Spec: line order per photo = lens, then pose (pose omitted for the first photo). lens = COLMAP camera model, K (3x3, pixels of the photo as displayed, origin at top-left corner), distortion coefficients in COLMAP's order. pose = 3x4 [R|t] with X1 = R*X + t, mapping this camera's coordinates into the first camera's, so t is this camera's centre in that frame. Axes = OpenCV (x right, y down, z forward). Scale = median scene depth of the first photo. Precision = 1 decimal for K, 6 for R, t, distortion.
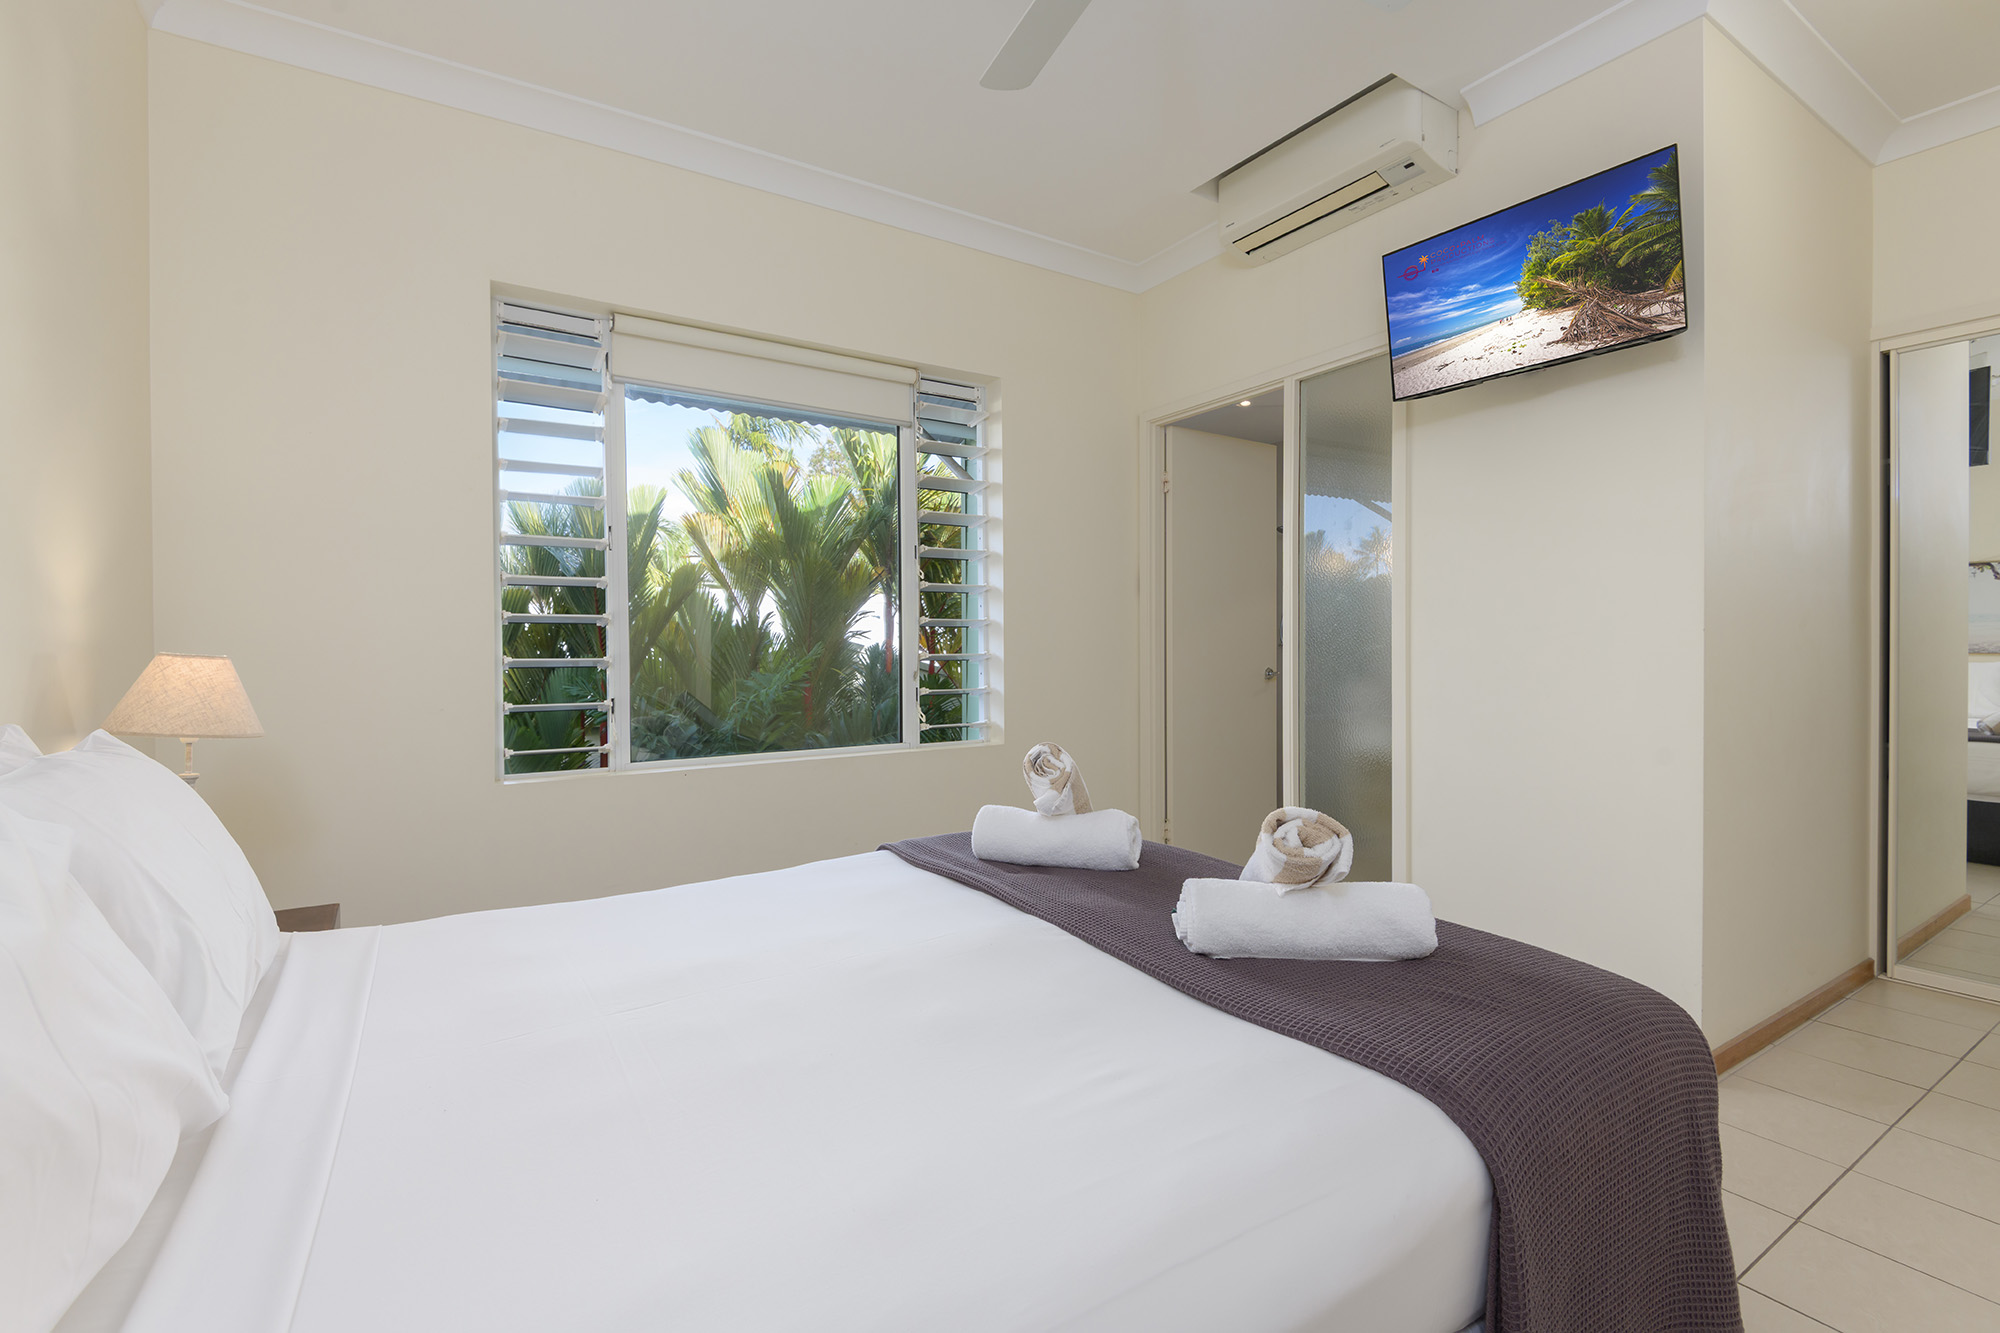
lens RADIAL K [[884.5, 0, 1000.0], [0, 884.5, 666.5], [0, 0, 1]] dist [-0.000150, 0.000011]
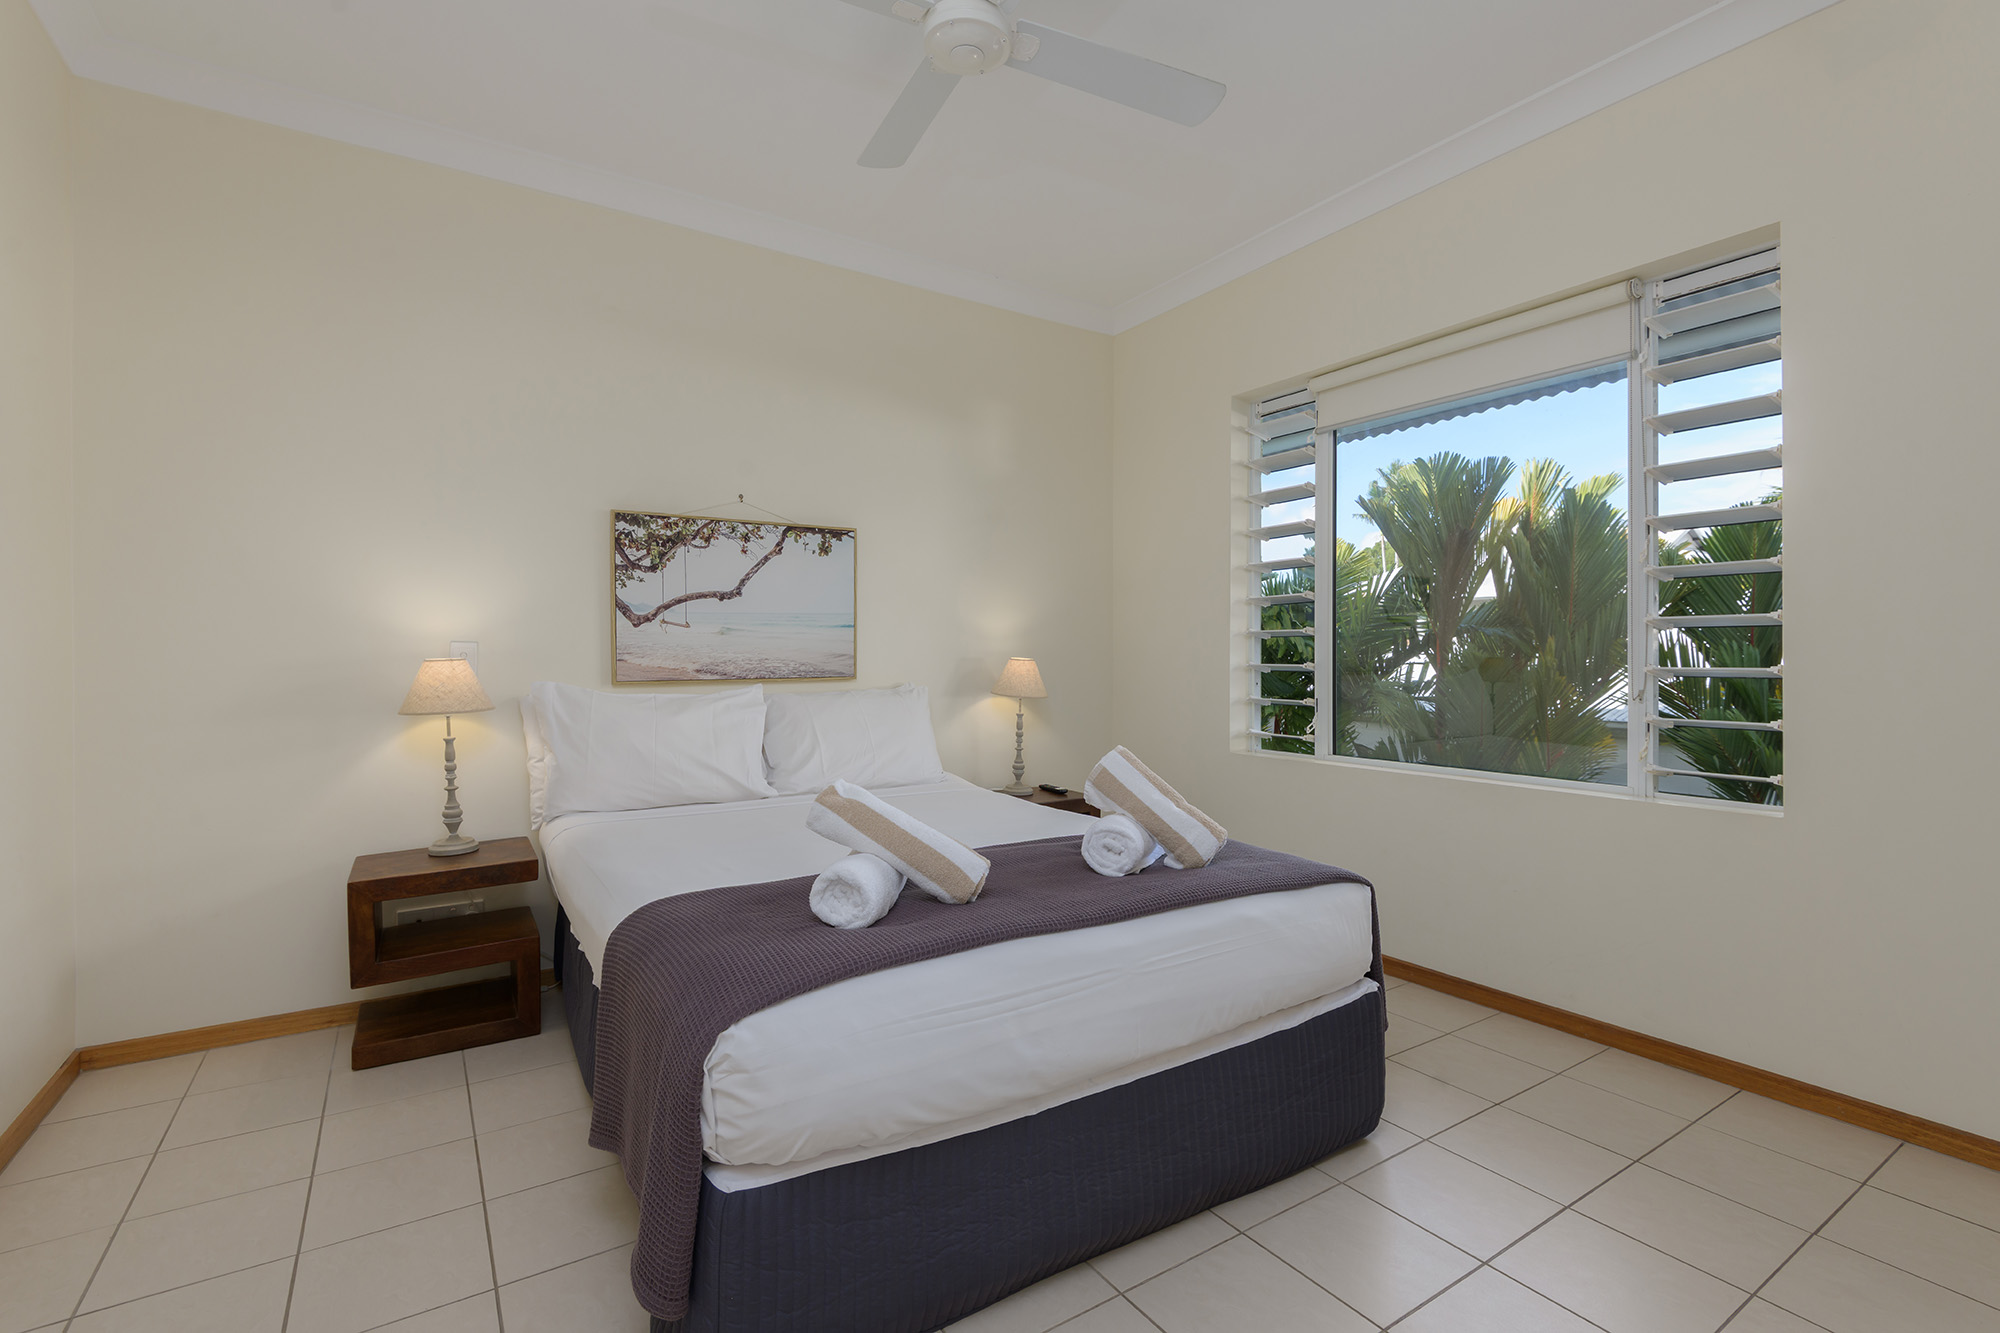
lens RADIAL K [[884.5, 0, 1000.0], [0, 884.5, 666.5], [0, 0, 1]] dist [-0.000150, 0.000011]
pose [[-0.019763, 0.013421, -0.999715, 0.786966], [-0.018444, 0.999735, 0.013786, -0.015358], [0.999635, 0.018711, -0.019510, 0.589414]]
